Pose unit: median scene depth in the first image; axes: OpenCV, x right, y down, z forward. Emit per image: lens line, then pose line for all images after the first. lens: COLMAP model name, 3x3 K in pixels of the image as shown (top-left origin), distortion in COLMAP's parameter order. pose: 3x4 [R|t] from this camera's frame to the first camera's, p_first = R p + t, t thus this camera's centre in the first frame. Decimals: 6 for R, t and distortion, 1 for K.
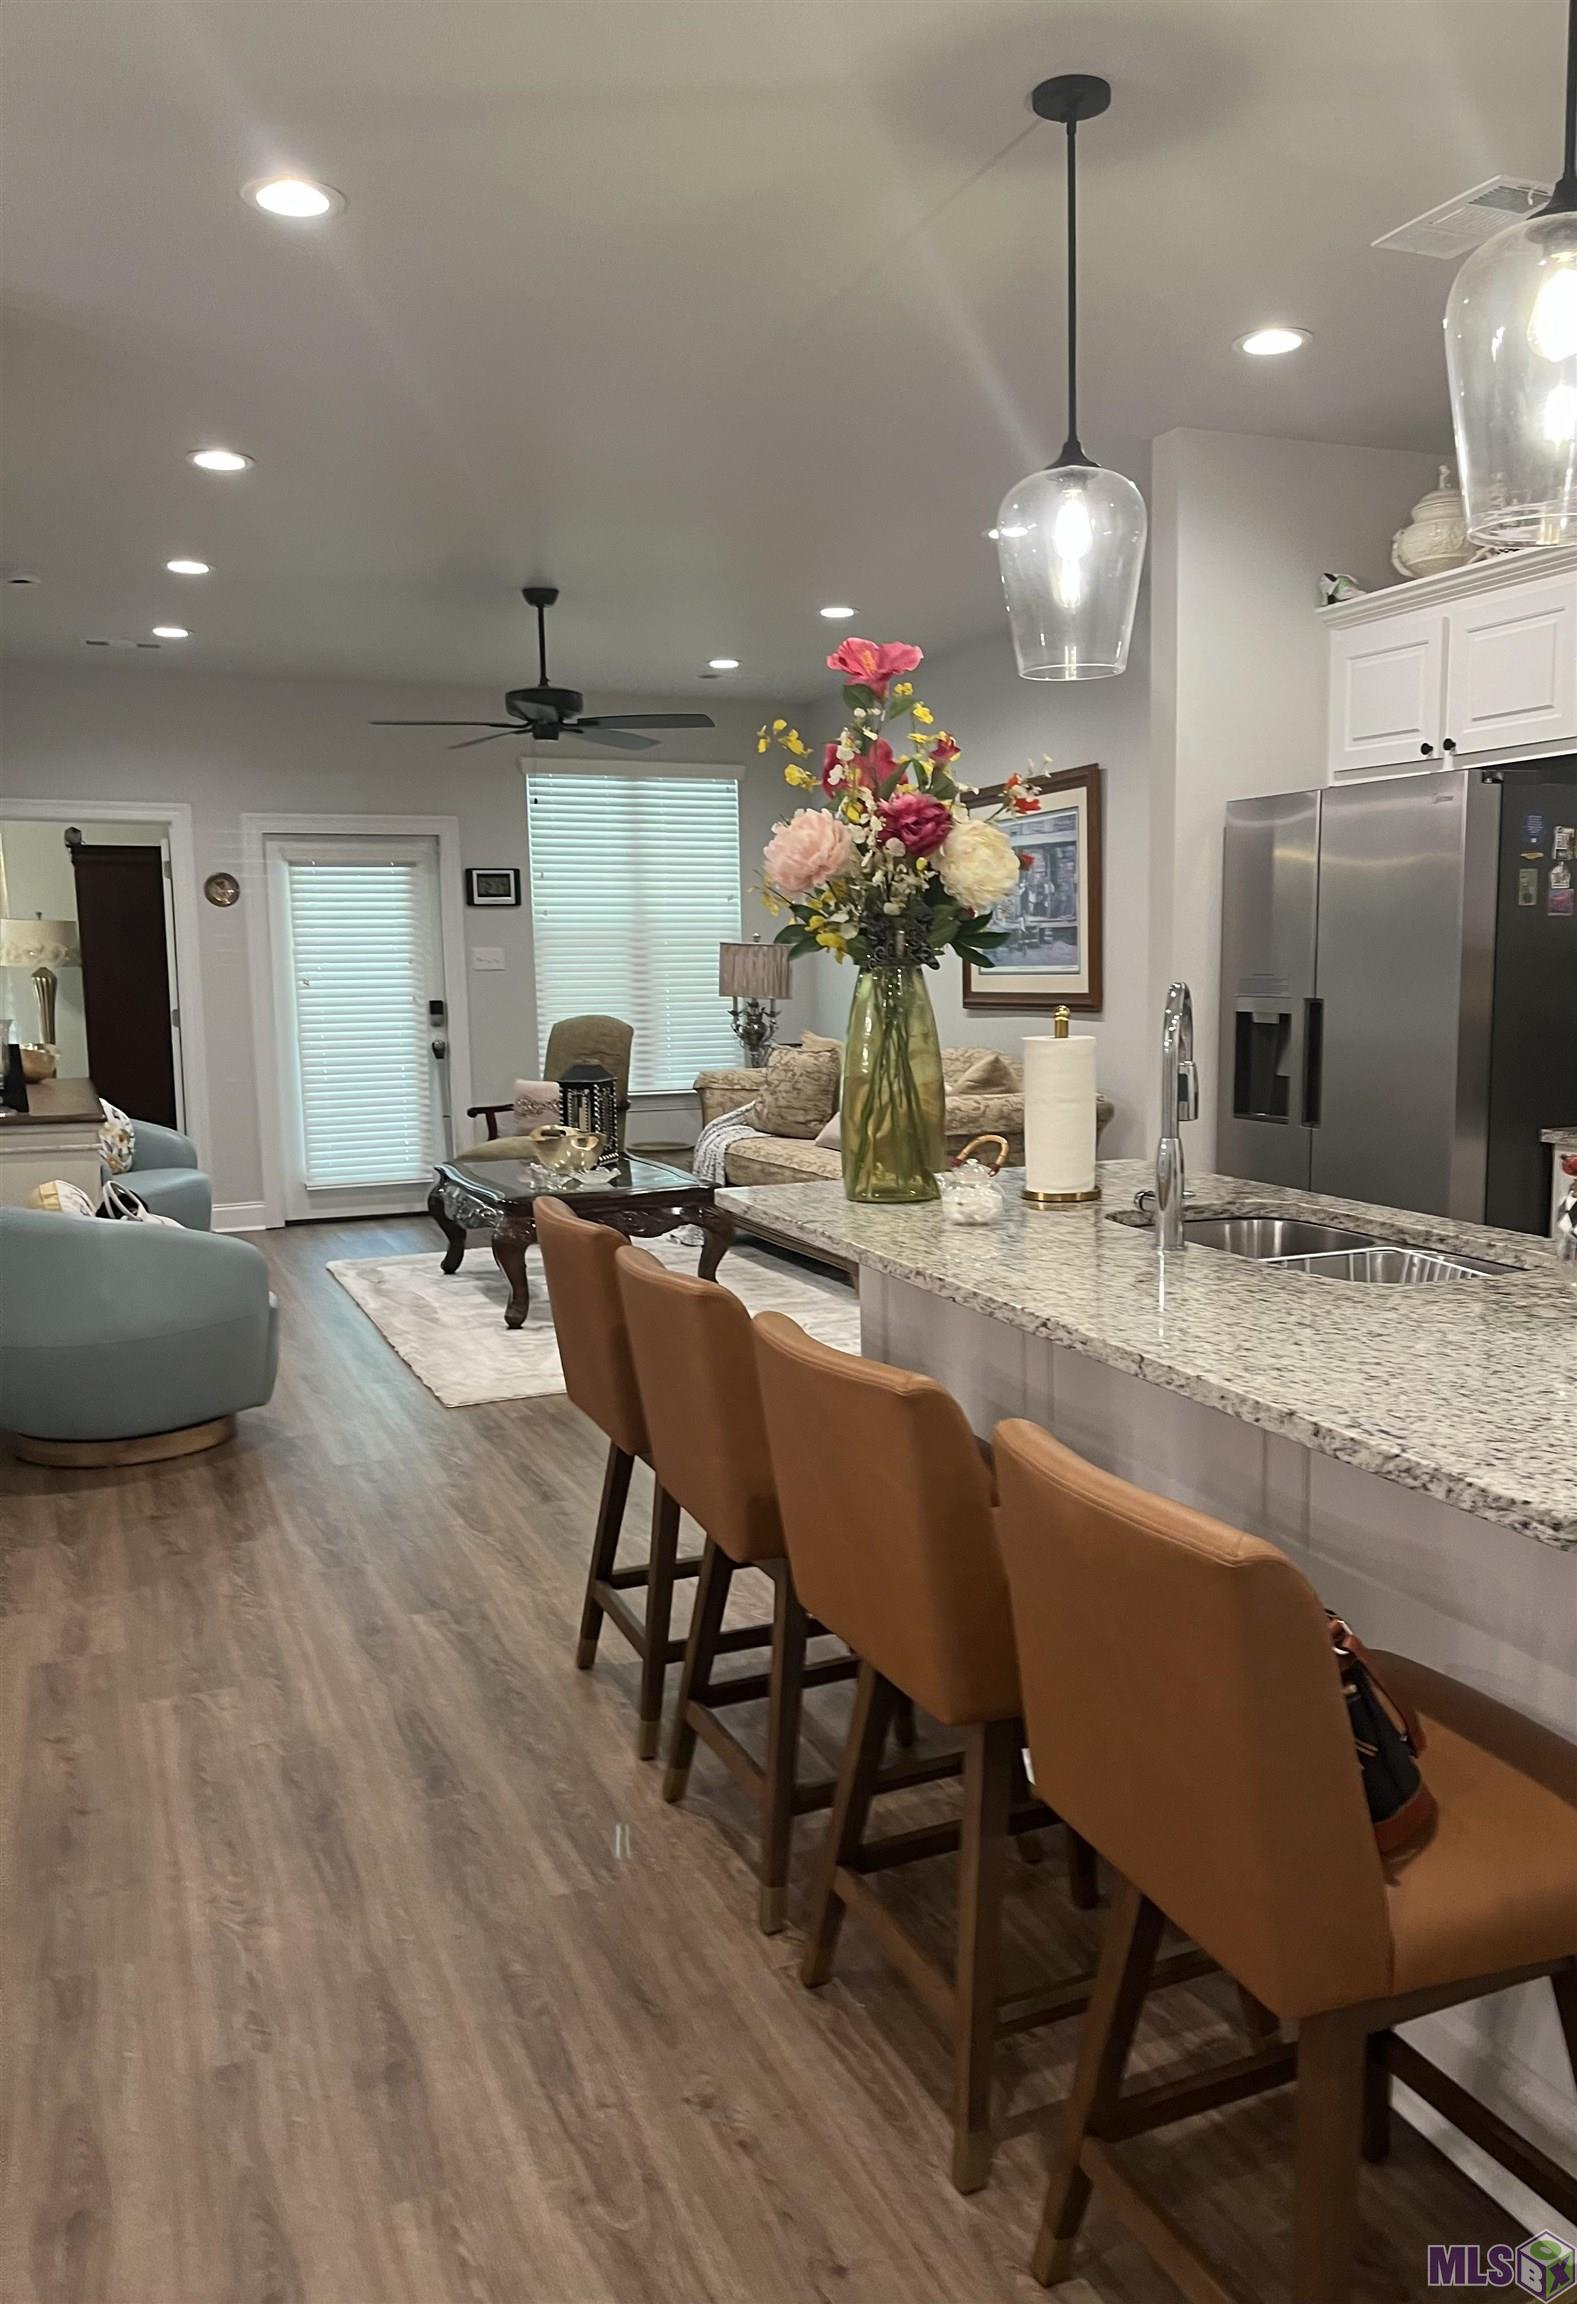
lens RADIAL K [[1687.8, 0, 788.5], [0, 1687.8, 1152.0], [0, 0, 1]] dist [0.069565, -0.155517]
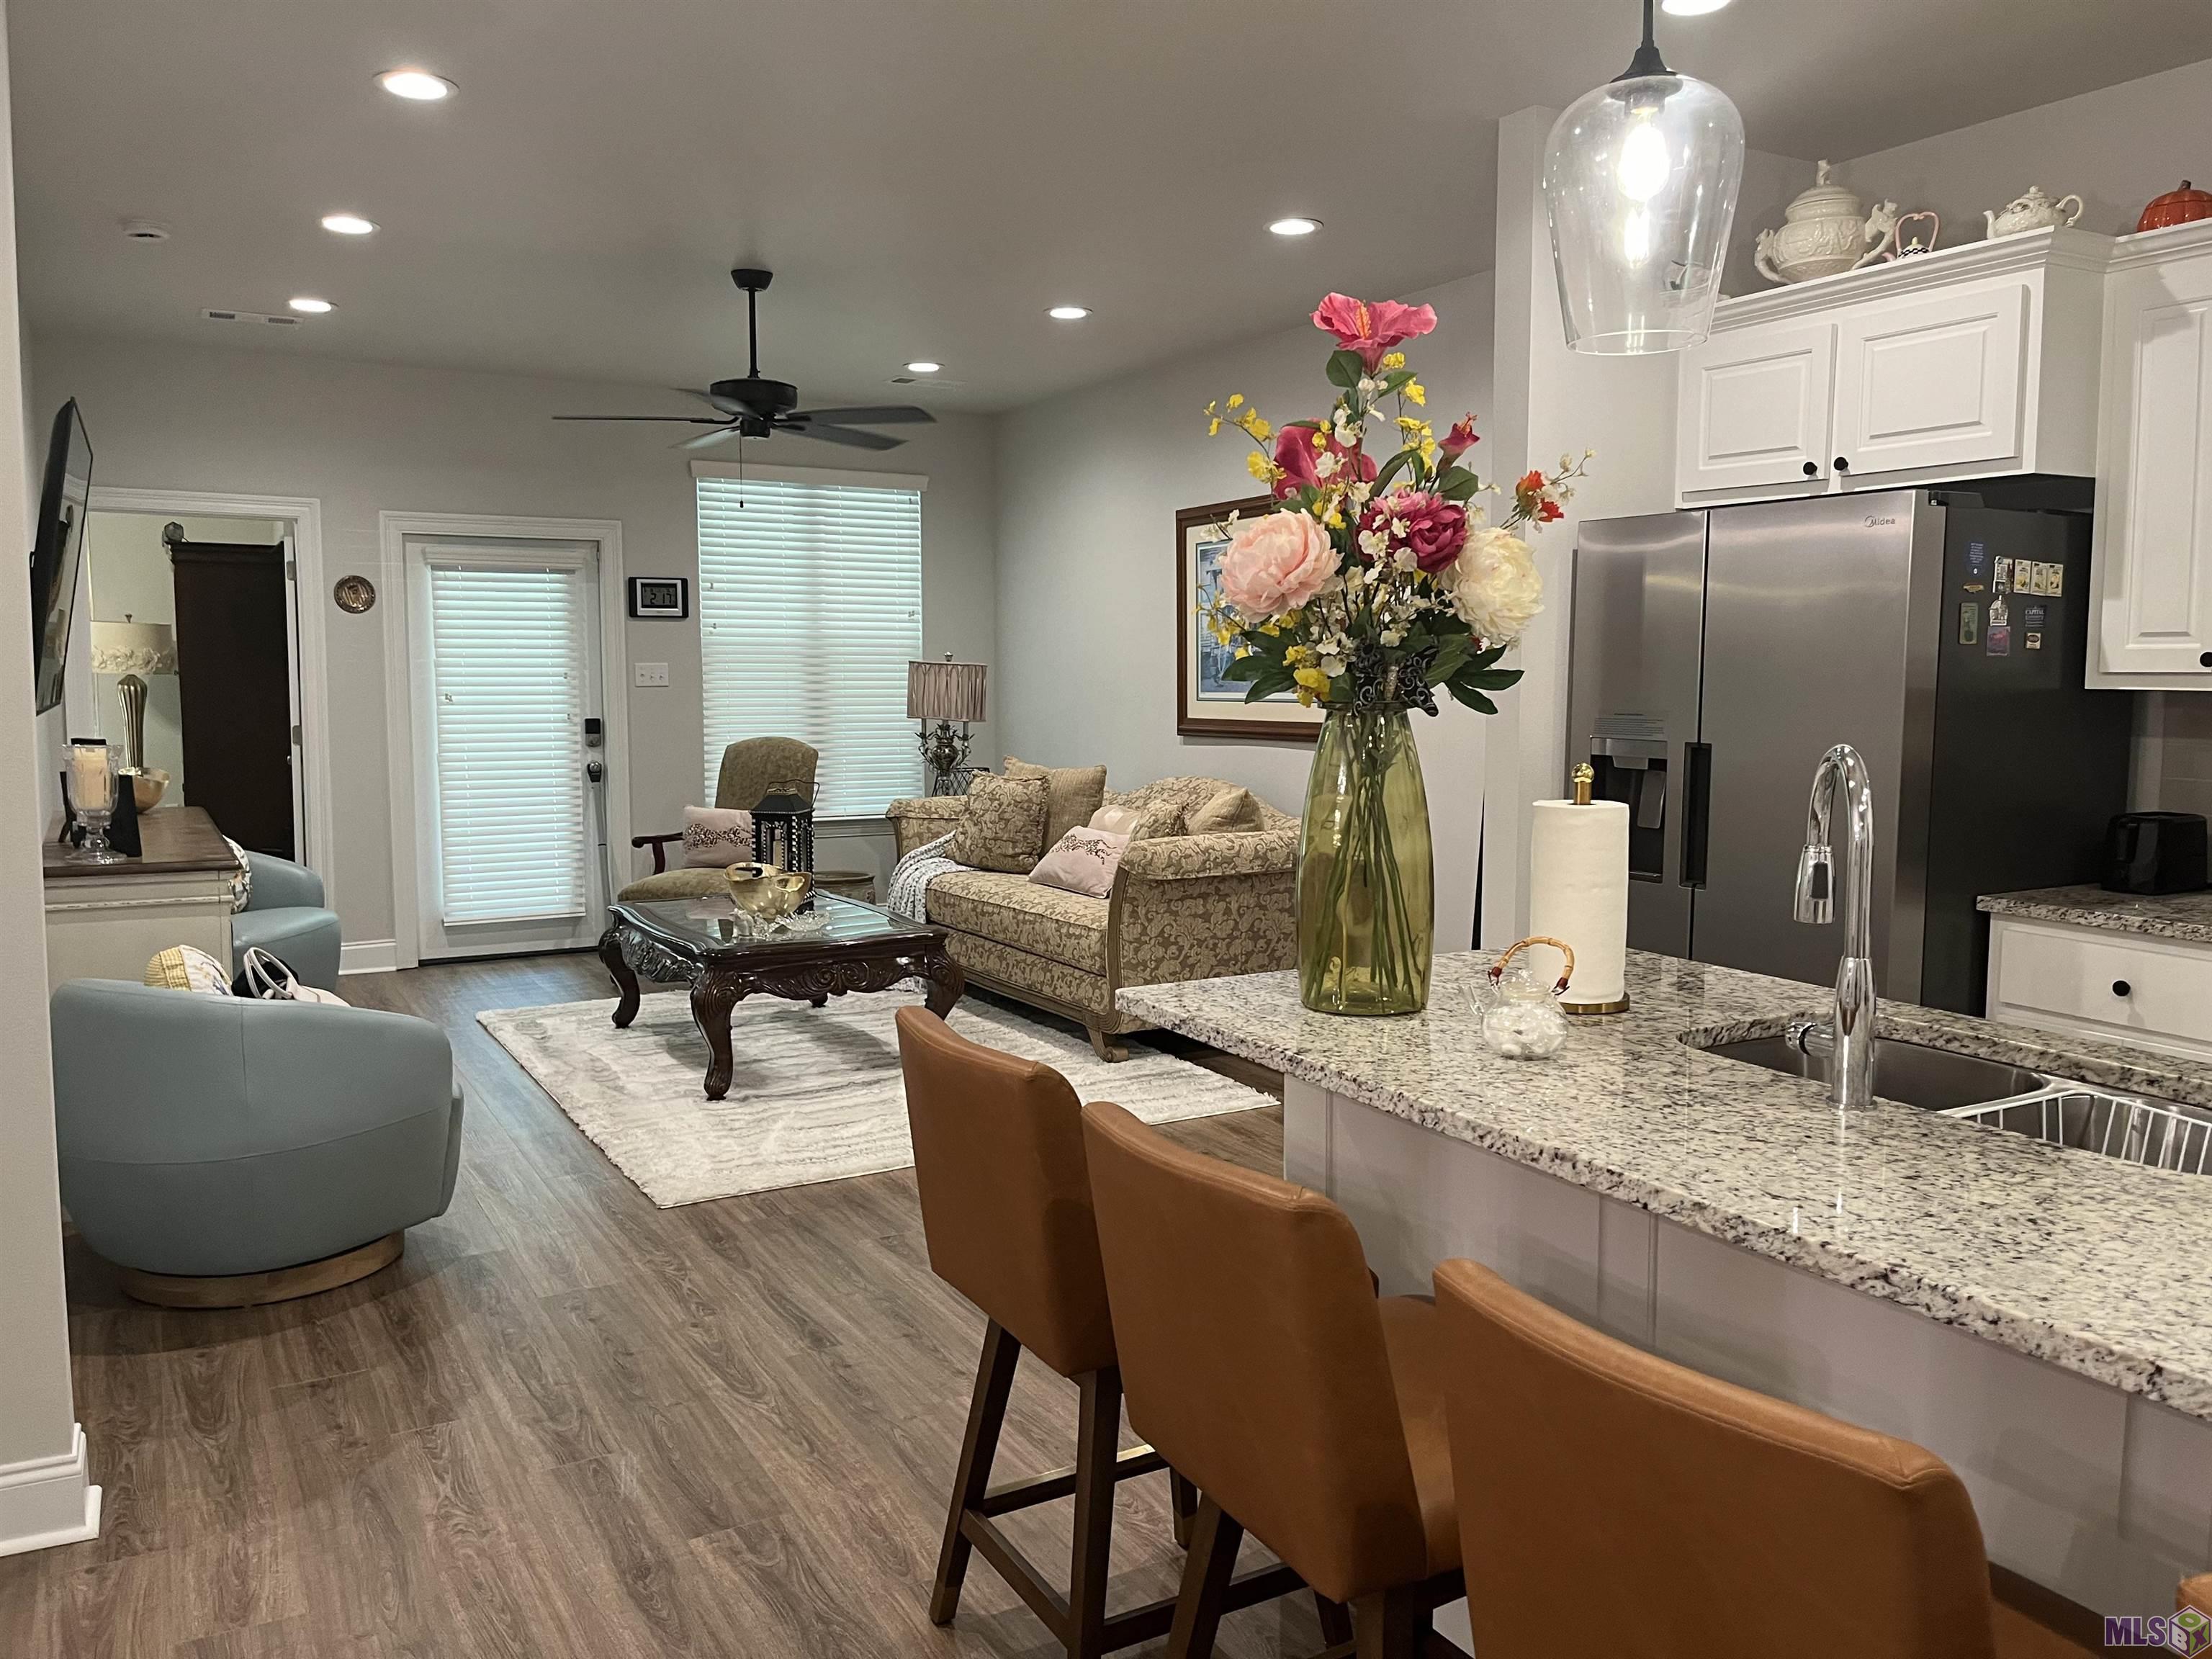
lens RADIAL K [[1663.3, 0, 1107.6], [0, 1663.3, 796.0], [0, 0, 1]] dist [0.045495, -0.060292]
pose [[0.992519, 0.005903, 0.121951, -0.090988], [-0.000896, 0.999156, -0.041071, -0.023139], [-0.122091, 0.040654, 0.991686, 0.149705]]
